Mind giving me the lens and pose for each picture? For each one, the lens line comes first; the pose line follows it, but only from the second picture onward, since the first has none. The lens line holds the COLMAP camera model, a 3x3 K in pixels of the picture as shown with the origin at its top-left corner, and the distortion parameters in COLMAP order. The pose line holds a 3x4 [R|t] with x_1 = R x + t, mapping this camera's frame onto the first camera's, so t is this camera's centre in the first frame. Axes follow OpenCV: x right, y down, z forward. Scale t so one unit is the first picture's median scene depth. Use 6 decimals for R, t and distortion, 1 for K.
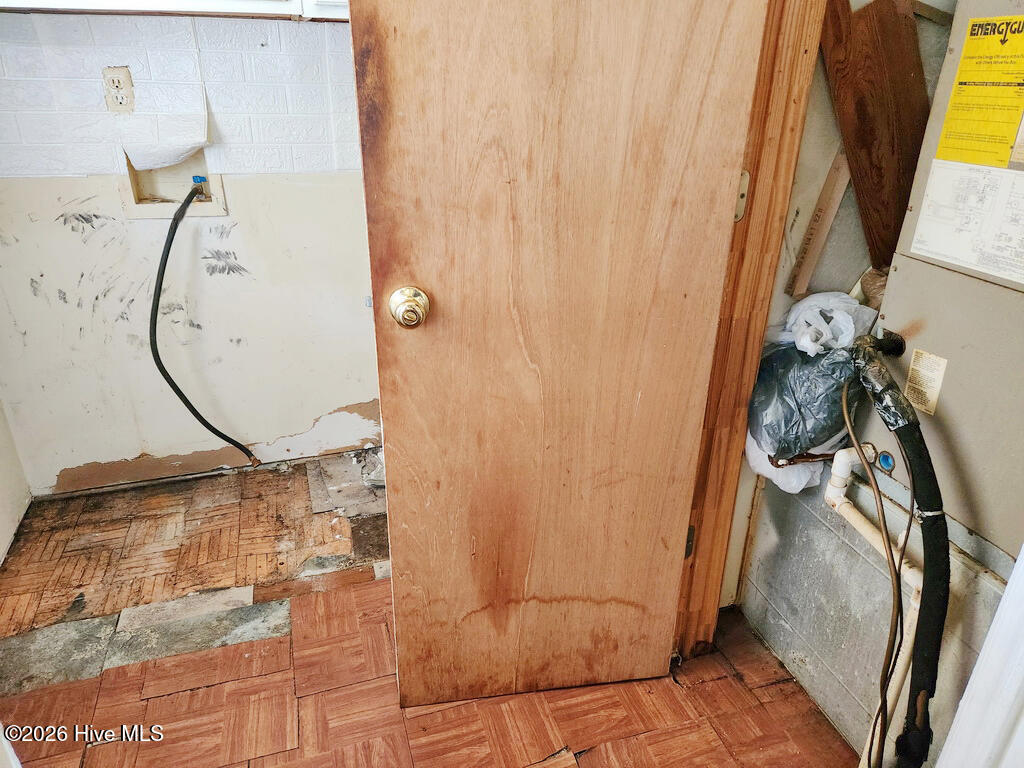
lens RADIAL K [[693.3, 0, 511.6], [0, 693.3, 375.6], [0, 0, 1]] dist [0.036878, -0.013303]
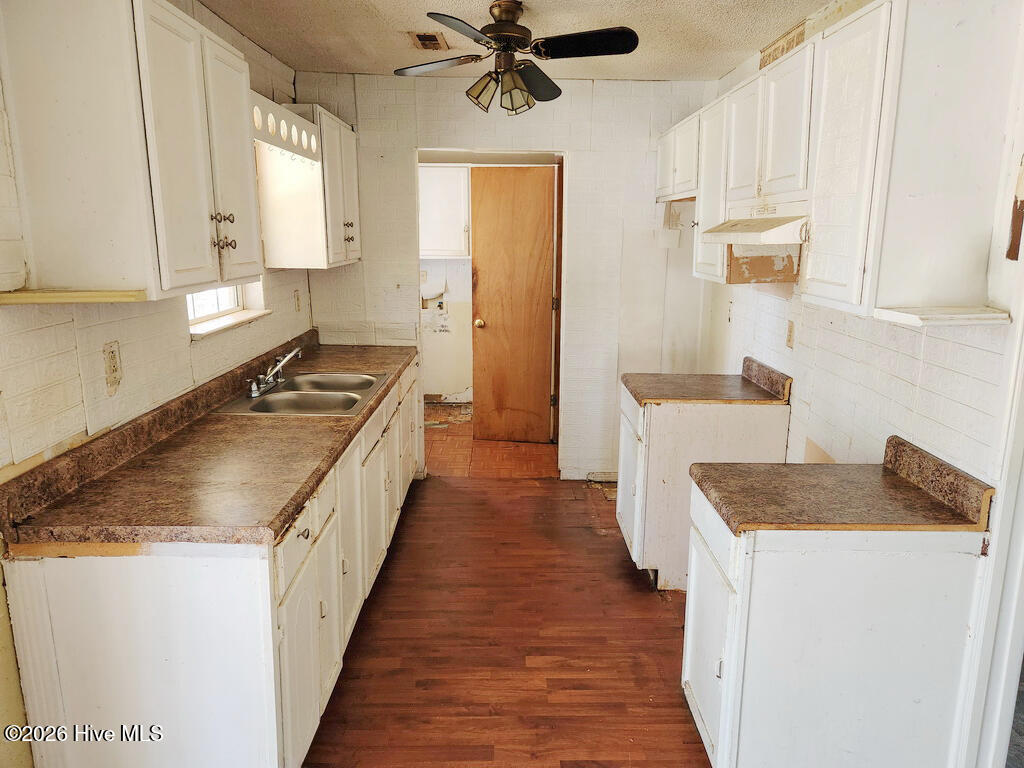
lens RADIAL K [[693.3, 0, 523.1], [0, 693.3, 380.4], [0, 0, 1]] dist [0.036878, -0.013303]
pose [[0.960030, 0.054088, -0.274620, 1.347231], [-0.111524, 0.973822, -0.198072, 1.091752], [0.256718, 0.220782, 0.940931, -3.025384]]
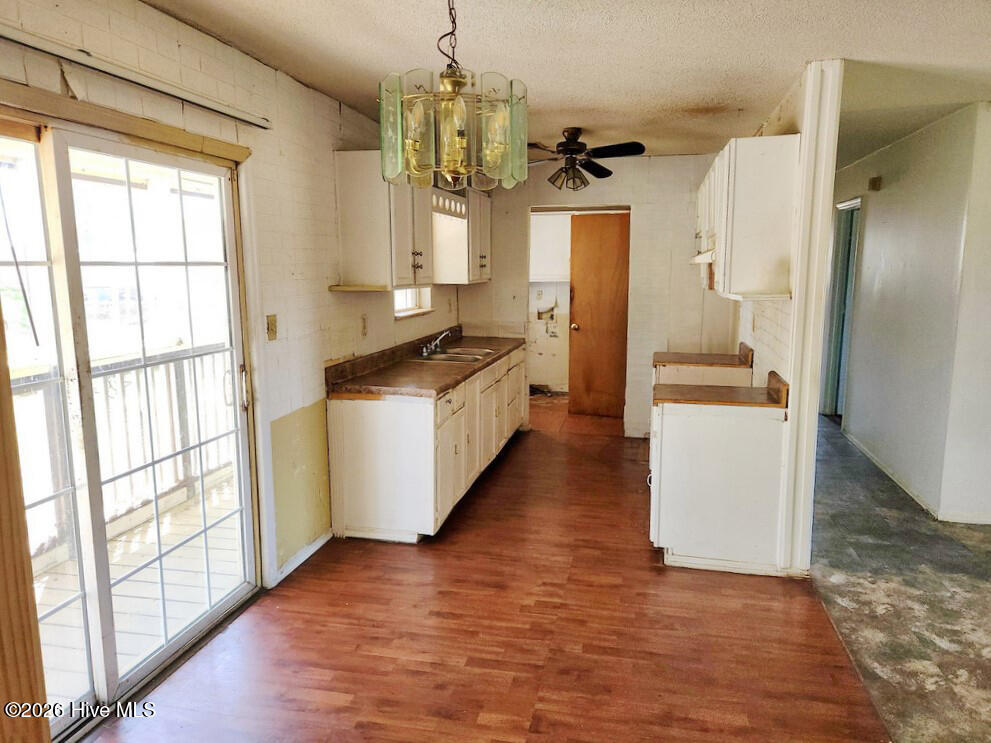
lens RADIAL K [[670.9, 0, 492.7], [0, 670.9, 374.3], [0, 0, 1]] dist [0.036878, -0.013303]
pose [[0.863283, 0.066727, -0.500290, 2.188755], [-0.194591, 0.958593, -0.207925, 1.646616], [0.465701, 0.276850, 0.840522, -4.165738]]
